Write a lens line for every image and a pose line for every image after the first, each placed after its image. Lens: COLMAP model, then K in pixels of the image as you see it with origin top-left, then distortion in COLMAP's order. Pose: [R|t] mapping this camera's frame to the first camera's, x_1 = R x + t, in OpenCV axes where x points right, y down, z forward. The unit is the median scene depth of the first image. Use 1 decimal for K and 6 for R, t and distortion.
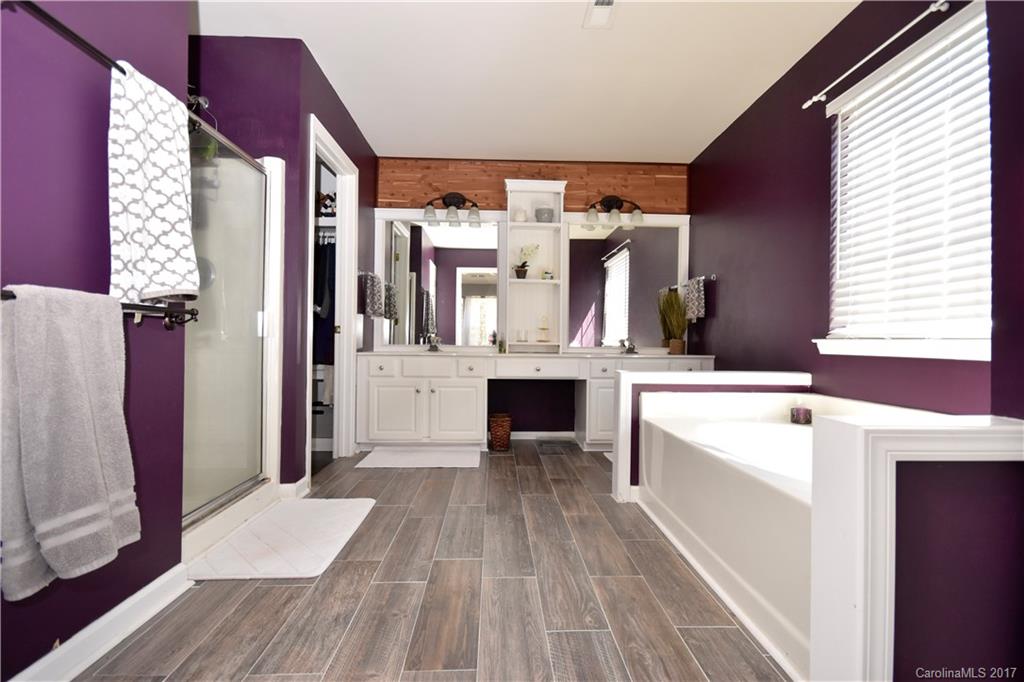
lens RADIAL K [[477.2, 0, 513.3], [0, 477.2, 342.2], [0, 0, 1]] dist [-0.033887, -0.000101]
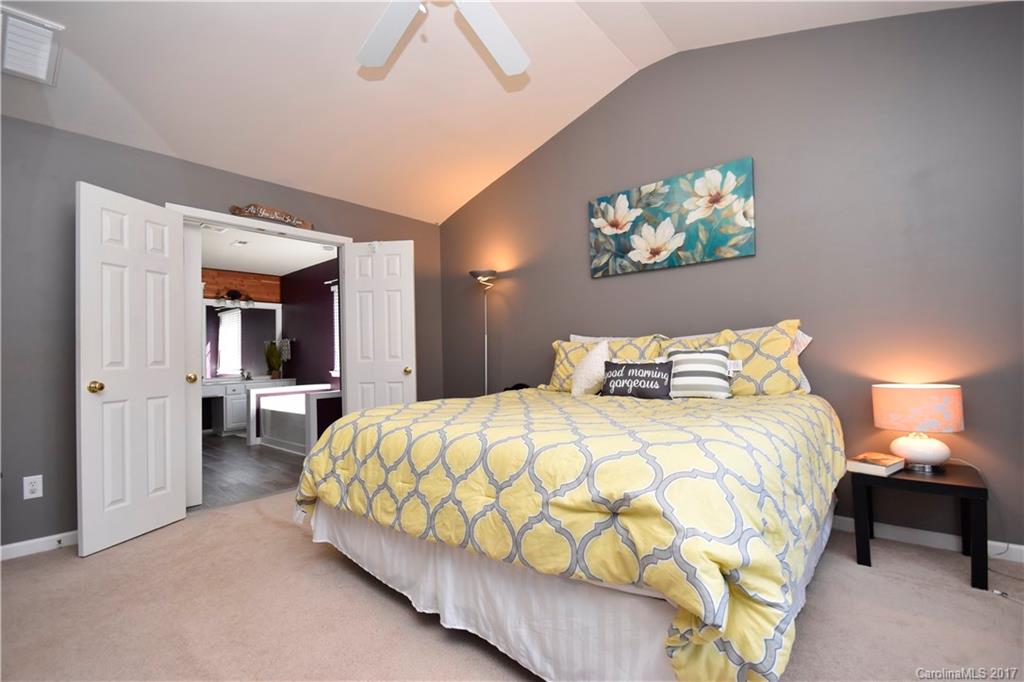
lens RADIAL K [[462.1, 0, 515.3], [0, 462.1, 345.7], [0, 0, 1]] dist [0.000180, -0.001157]
pose [[0.692592, -0.015497, 0.721163, -0.308810], [0.036093, 0.999261, -0.013191, -0.045985], [-0.720426, 0.035165, 0.692640, -0.925064]]
